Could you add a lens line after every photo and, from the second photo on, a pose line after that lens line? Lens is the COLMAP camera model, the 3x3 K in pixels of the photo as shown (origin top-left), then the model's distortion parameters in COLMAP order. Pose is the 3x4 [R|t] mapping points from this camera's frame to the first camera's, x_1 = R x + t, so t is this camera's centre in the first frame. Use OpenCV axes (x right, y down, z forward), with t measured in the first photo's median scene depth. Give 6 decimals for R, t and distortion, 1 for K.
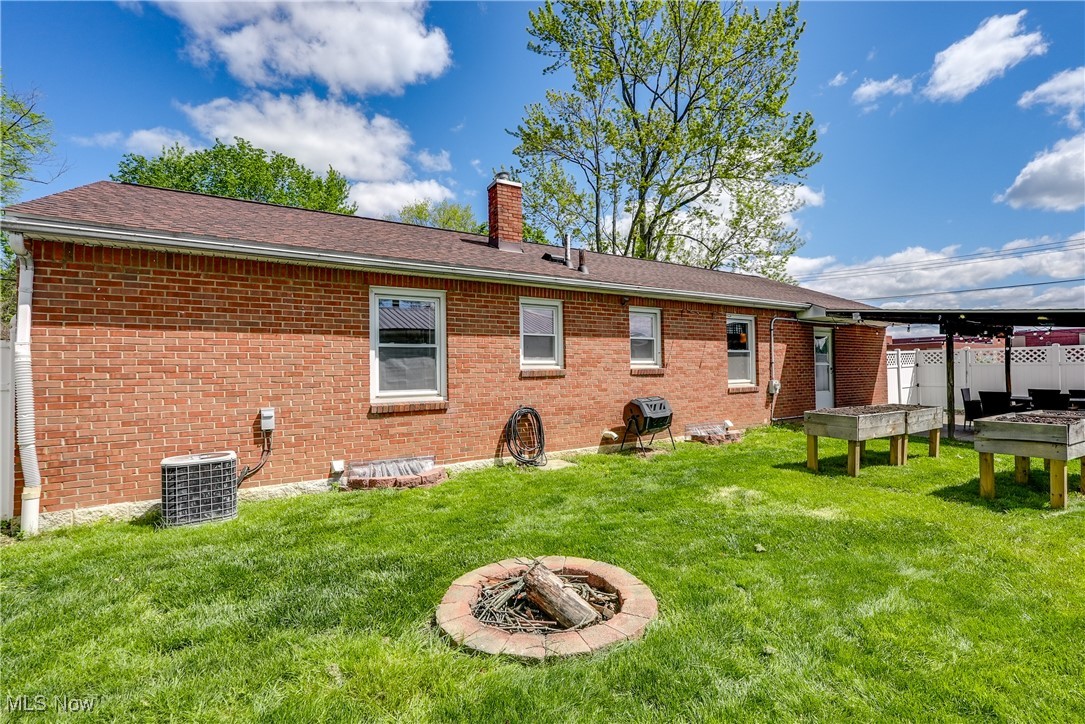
lens RADIAL K [[496.8, 0, 545.1], [0, 496.8, 362.5], [0, 0, 1]] dist [-0.007154, -0.000774]
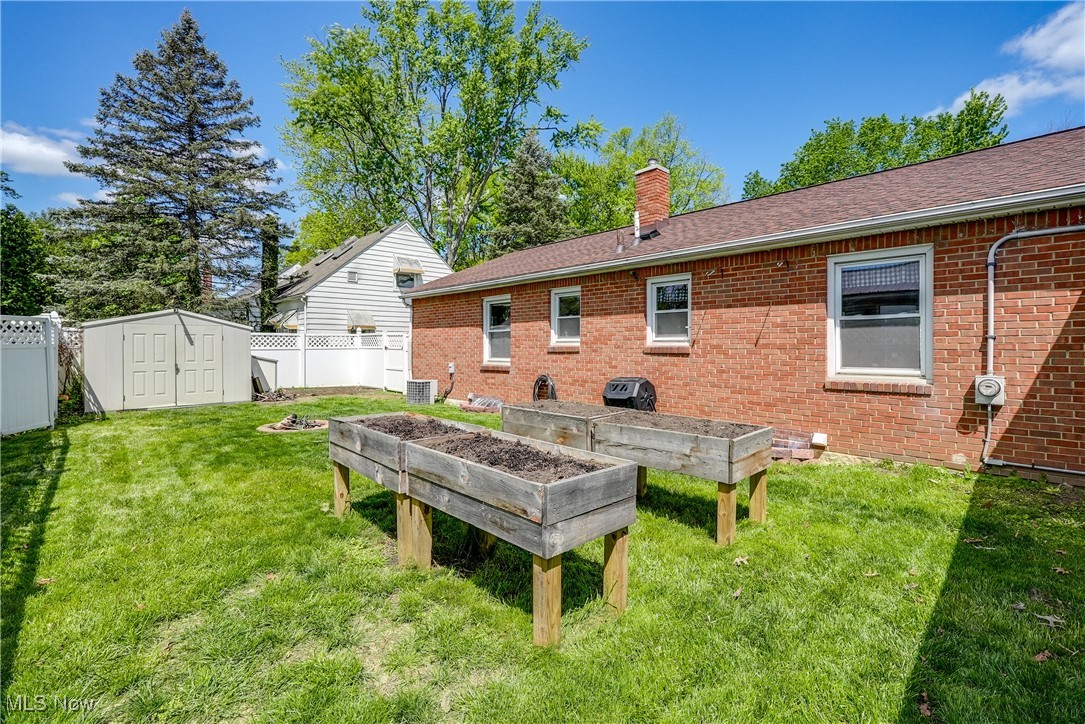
lens RADIAL K [[496.8, 0, 548.8], [0, 496.8, 351.4], [0, 0, 1]] dist [-0.007154, -0.000774]
pose [[0.182478, 0.021885, -0.982966, 1.047379], [0.012880, 0.999613, 0.024647, -0.003184], [0.983126, -0.017158, 0.182126, 0.657136]]
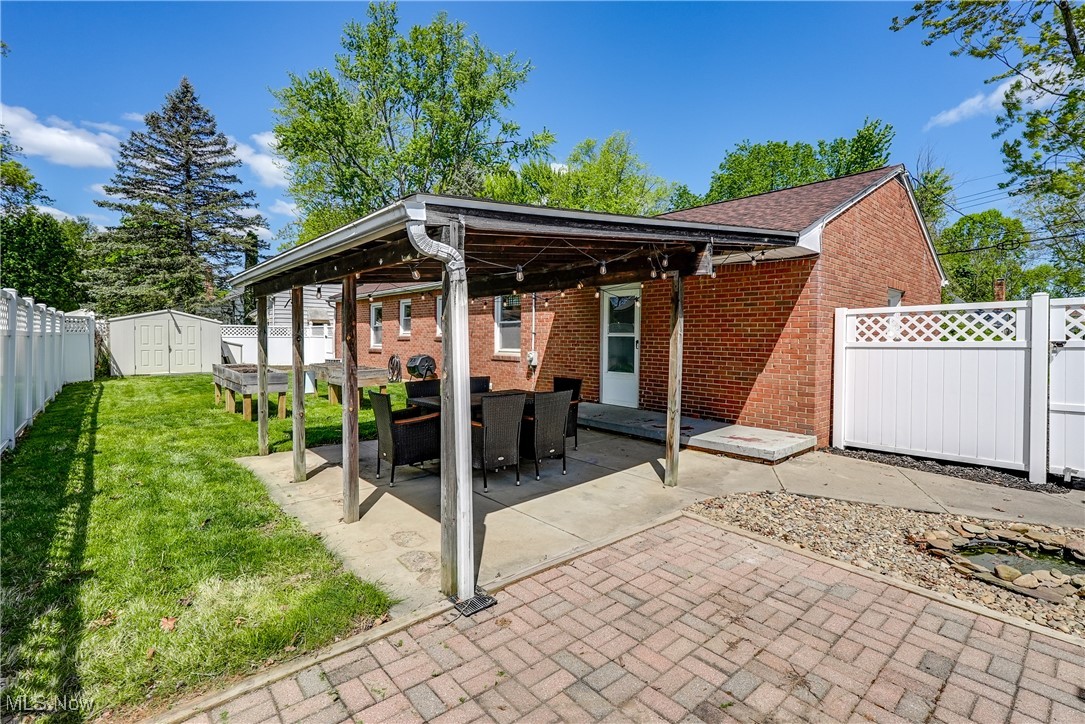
lens RADIAL K [[496.8, 0, 551.4], [0, 496.8, 347.6], [0, 0, 1]] dist [-0.007154, -0.000774]
pose [[0.162921, 0.033684, -0.986064, 1.780202], [0.004273, 0.999384, 0.034845, -0.005590], [0.986630, -0.009891, 0.162676, 1.109656]]
